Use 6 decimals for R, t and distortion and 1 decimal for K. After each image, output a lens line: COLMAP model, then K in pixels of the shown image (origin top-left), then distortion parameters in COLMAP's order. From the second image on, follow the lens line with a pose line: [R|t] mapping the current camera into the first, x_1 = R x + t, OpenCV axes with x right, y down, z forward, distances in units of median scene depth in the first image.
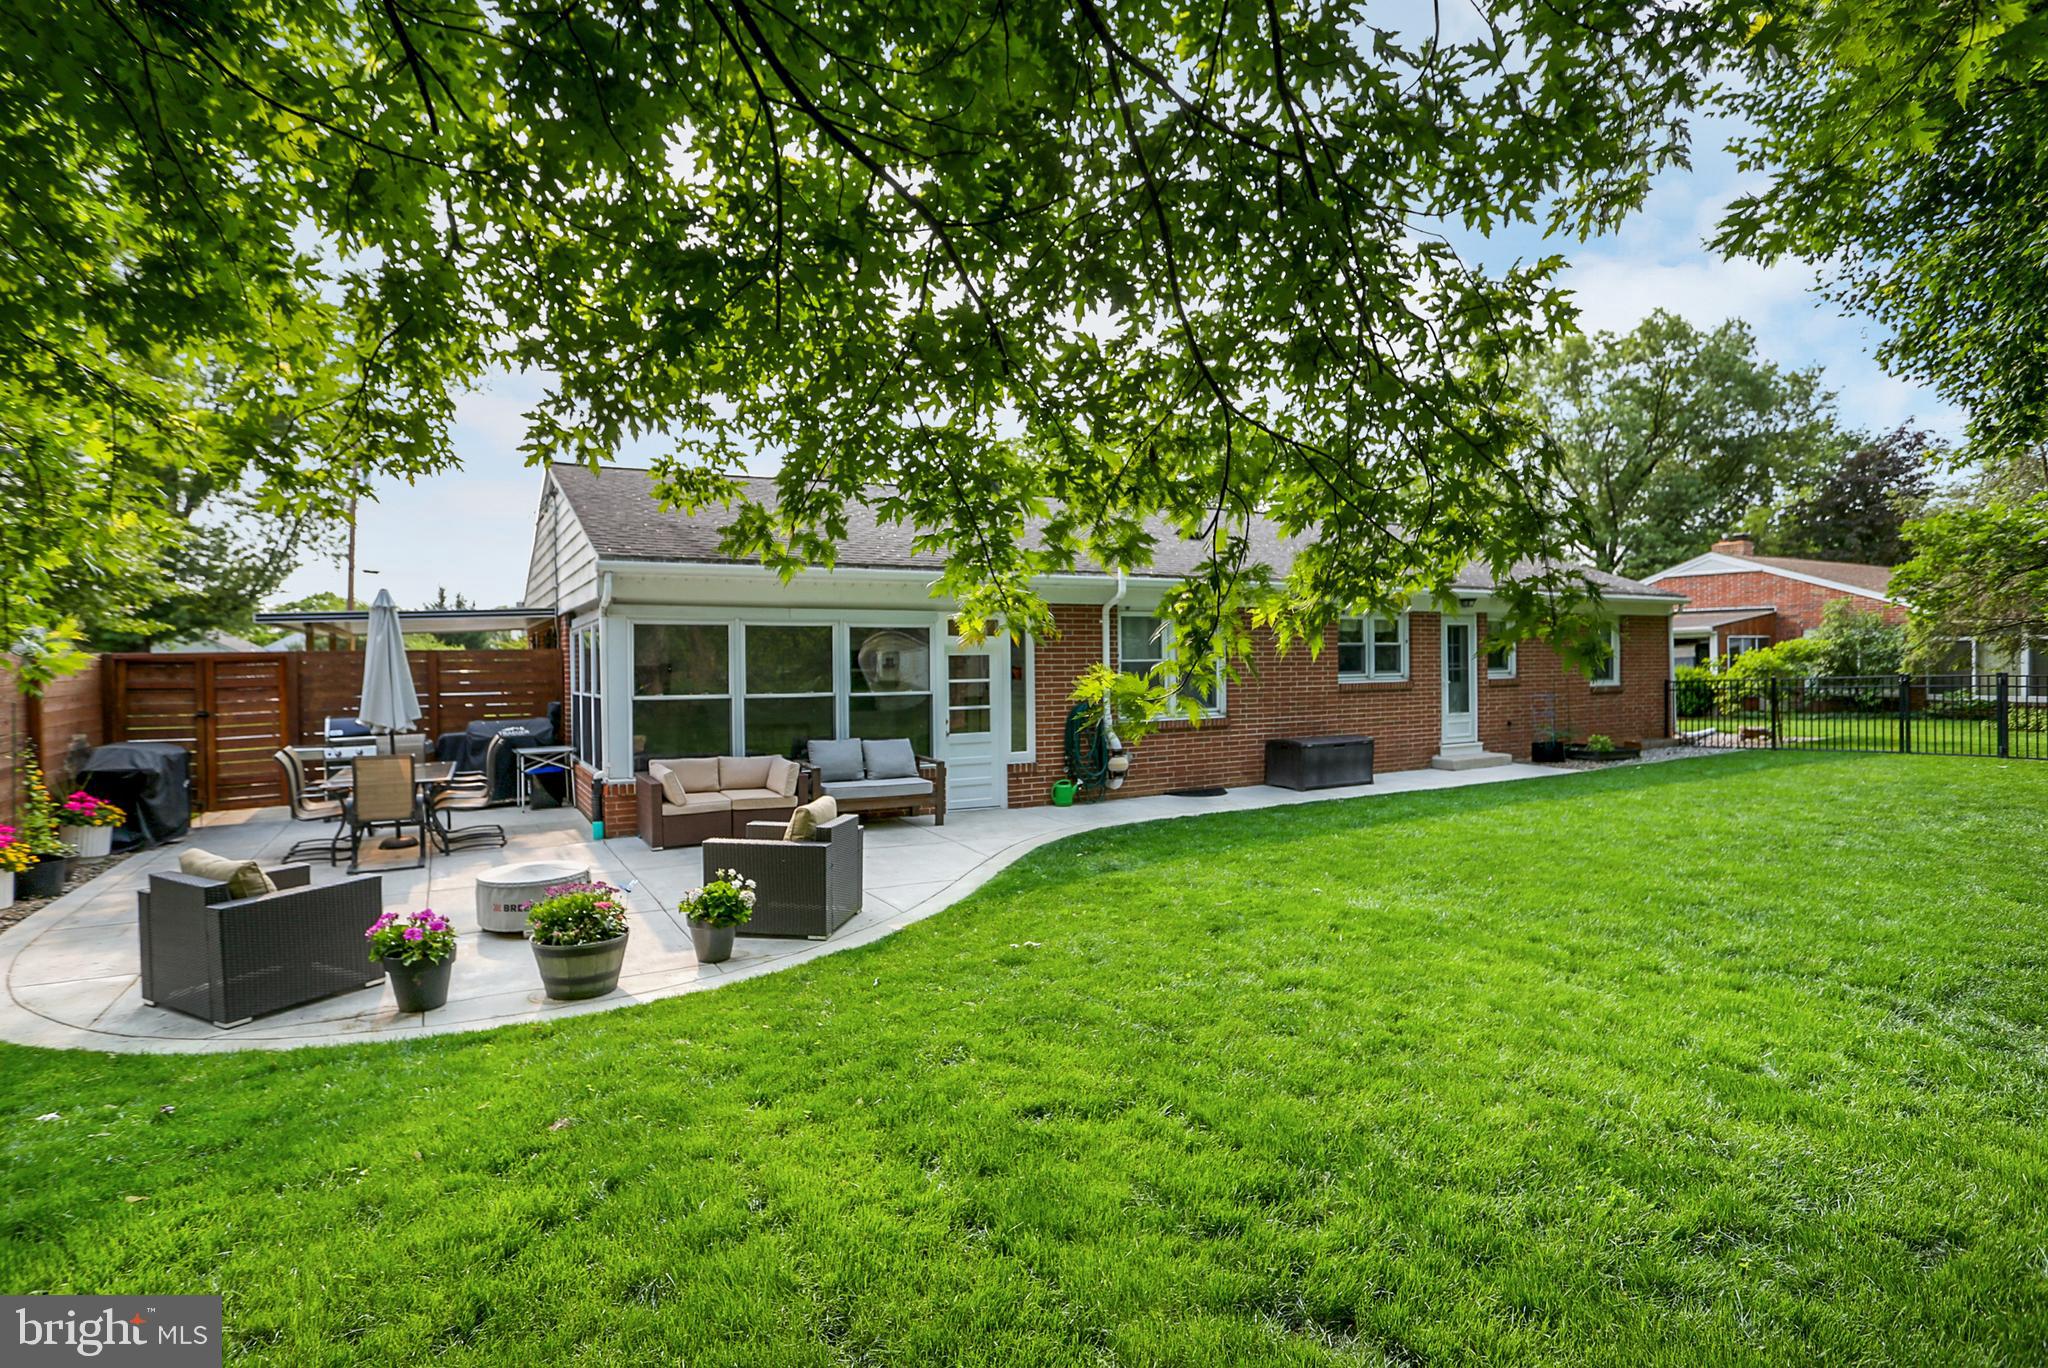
lens RADIAL K [[1037.9, 0, 1026.7], [0, 1037.9, 674.8], [0, 0, 1]] dist [-0.078436, 0.000215]
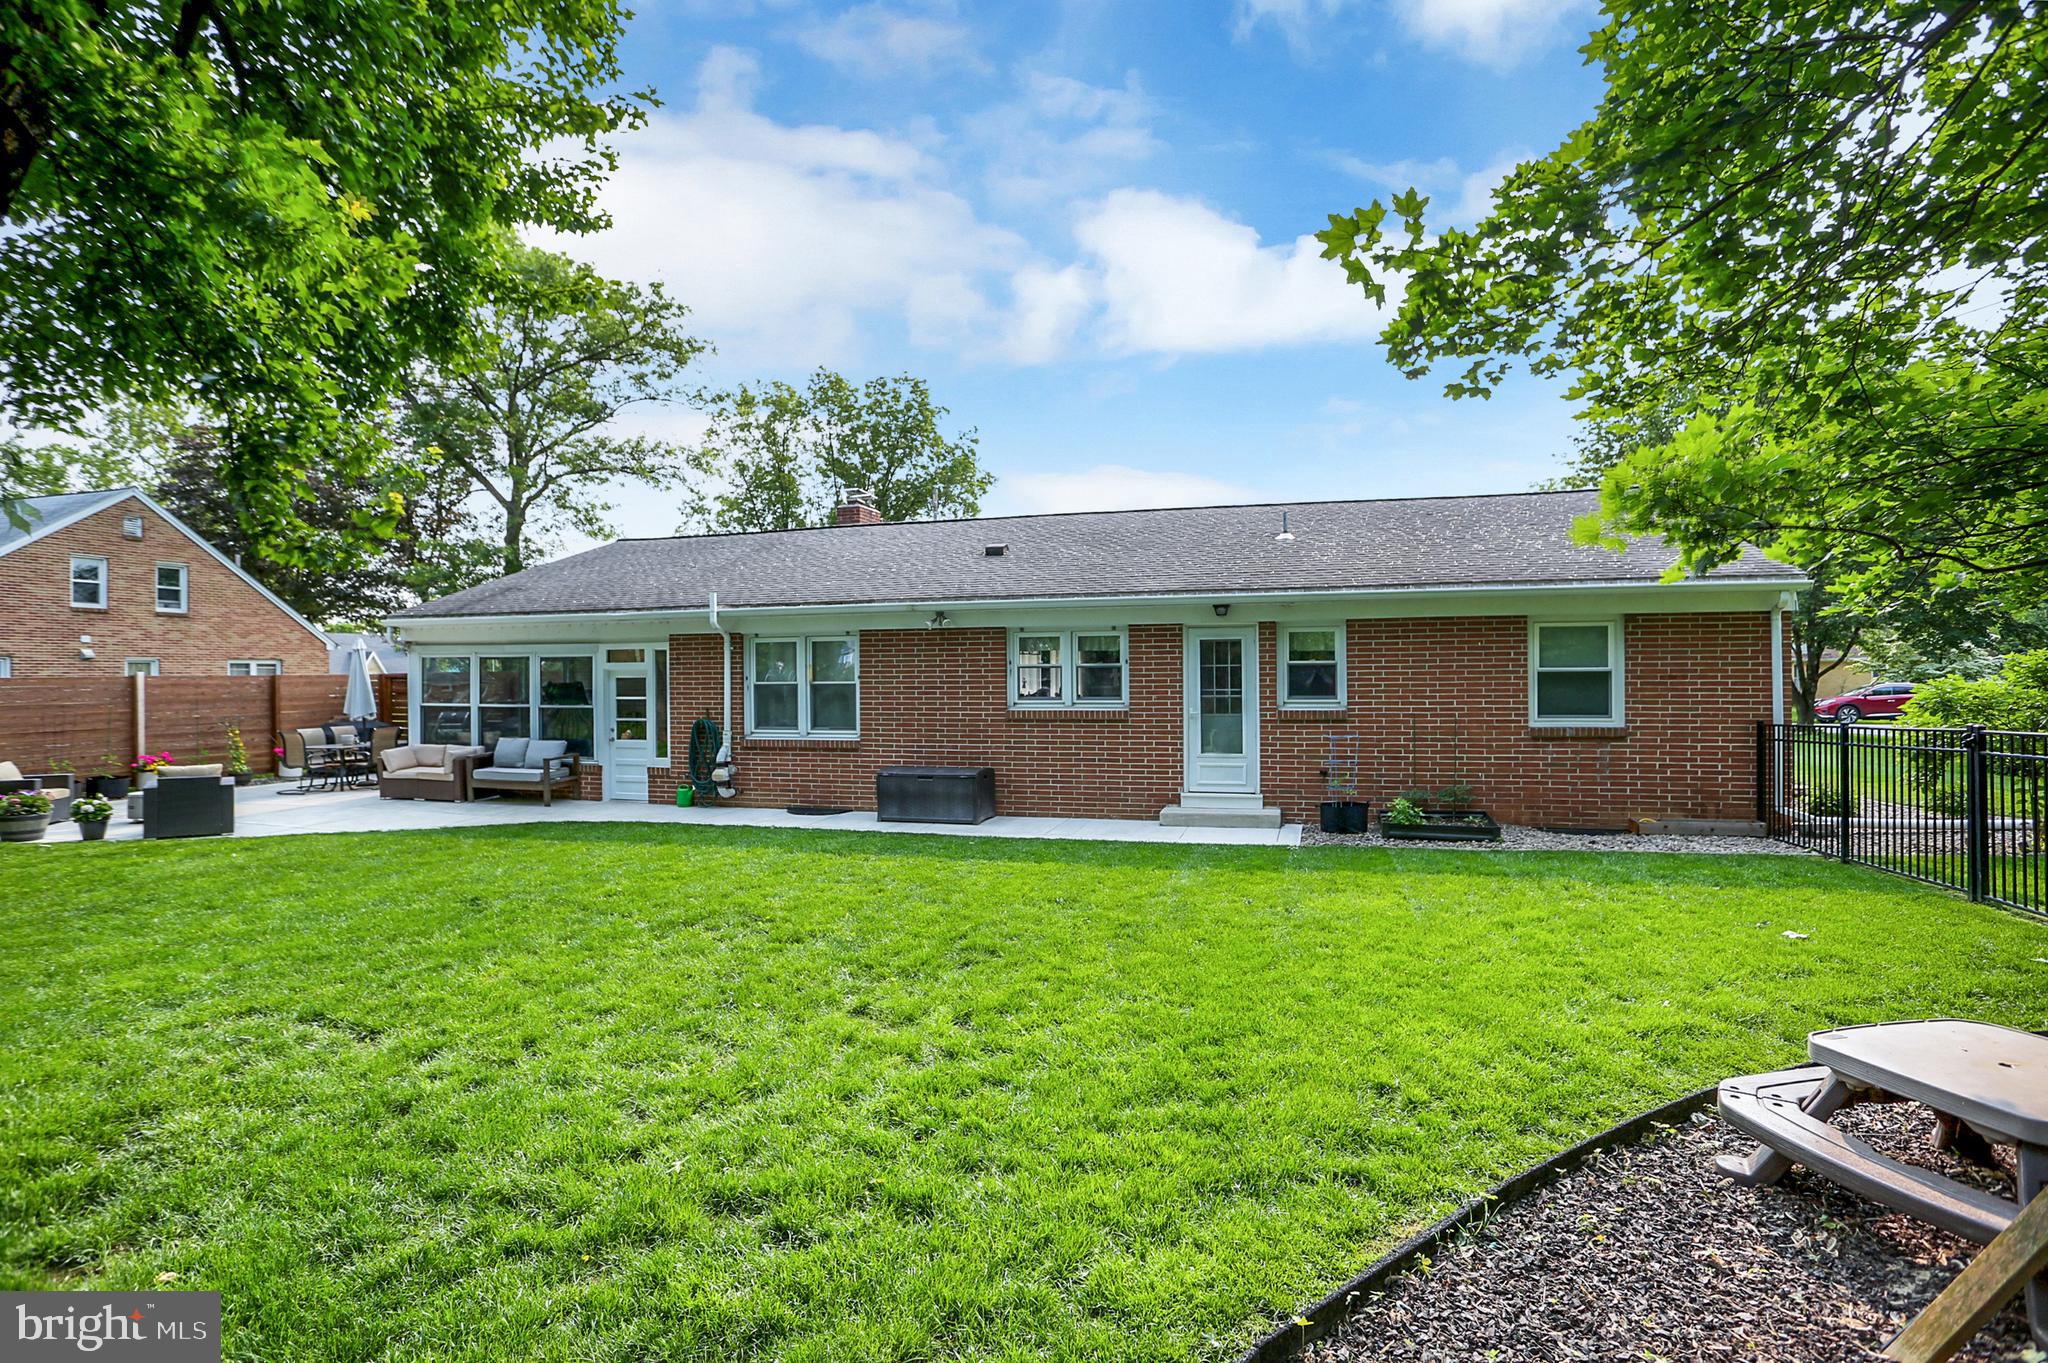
lens RADIAL K [[1009.2, 0, 1033.8], [0, 1009.2, 687.4], [0, 0, 1]] dist [-0.054199, 0.000395]
pose [[0.713043, 0.011683, -0.701023, 0.987213], [-0.011827, 0.999919, 0.004635, -0.016436], [0.701020, 0.004986, 0.713124, 0.414826]]
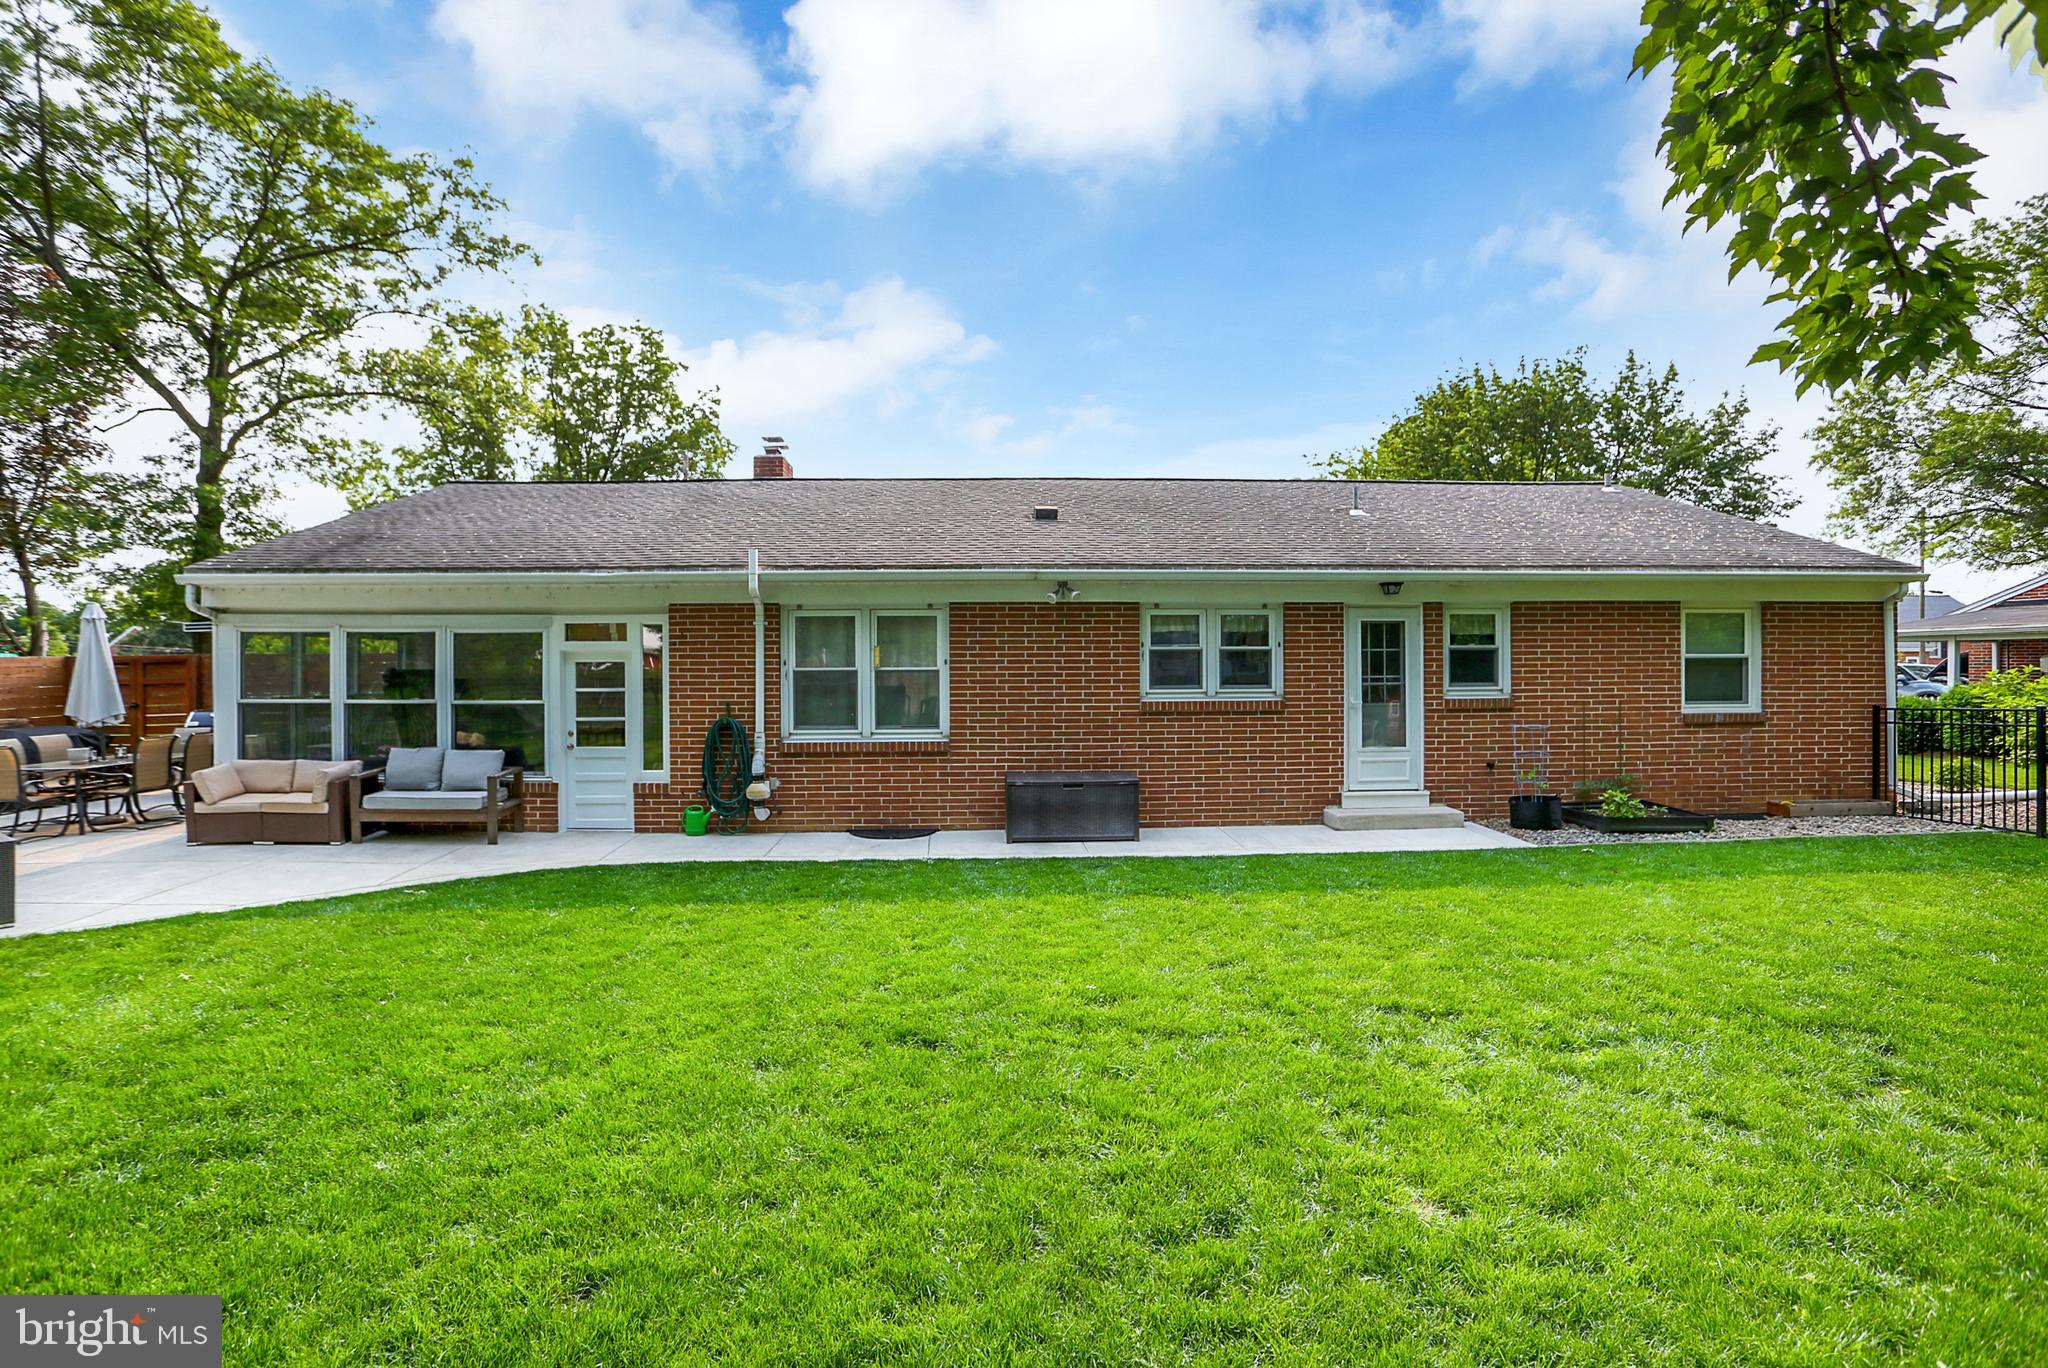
lens RADIAL K [[1019.6, 0, 1024.0], [0, 1019.6, 684.0], [0, 0, 1]] dist [-0.063726, 0.019092]
pose [[0.896507, 0.013568, -0.442821, 0.586889], [-0.011016, 0.999905, 0.008335, -0.009958], [0.442892, -0.002594, 0.896571, 0.315960]]
